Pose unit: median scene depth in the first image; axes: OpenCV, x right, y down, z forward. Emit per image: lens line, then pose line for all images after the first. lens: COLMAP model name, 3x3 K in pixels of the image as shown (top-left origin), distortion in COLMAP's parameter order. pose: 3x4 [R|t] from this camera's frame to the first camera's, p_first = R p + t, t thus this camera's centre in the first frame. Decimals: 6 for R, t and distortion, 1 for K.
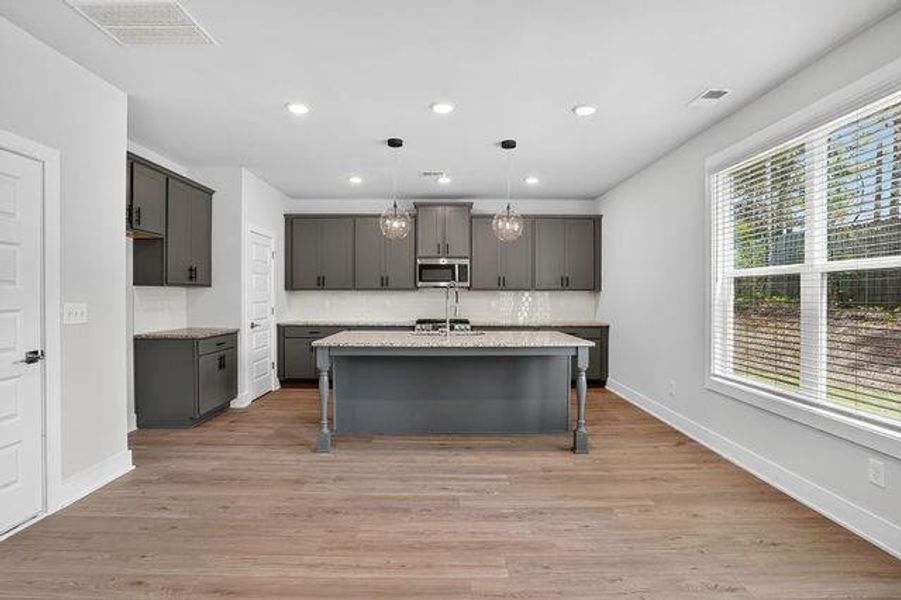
lens RADIAL K [[450.0, 0, 447.2], [0, 450.0, 293.6], [0, 0, 1]] dist [-0.075945, 0.034857]
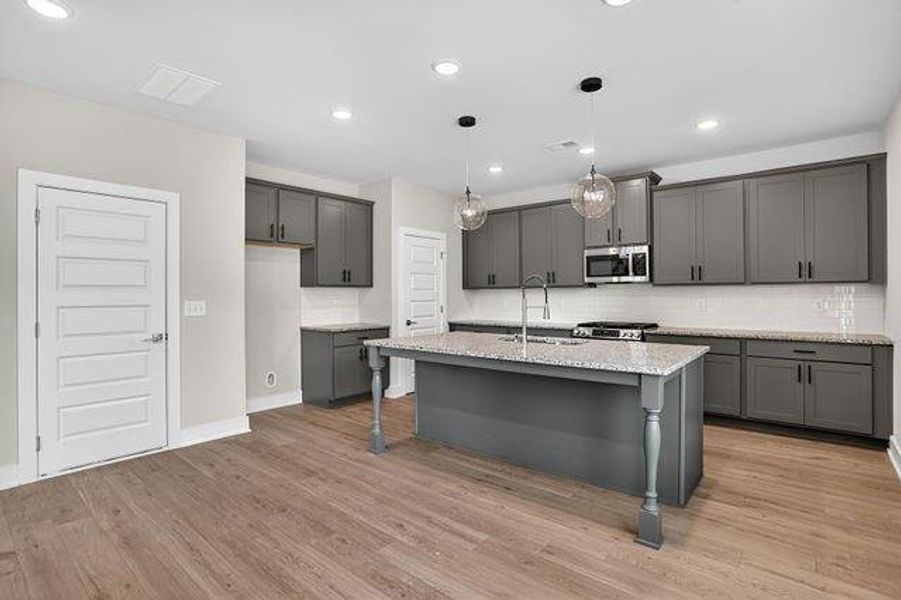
lens RADIAL K [[450.0, 0, 447.2], [0, 450.0, 293.6], [0, 0, 1]] dist [-0.075945, 0.034857]
pose [[0.753384, -0.007530, -0.657538, 0.449584], [0.009436, 0.999955, -0.000640, 0.003927], [0.657514, -0.005723, 0.753421, 0.322151]]
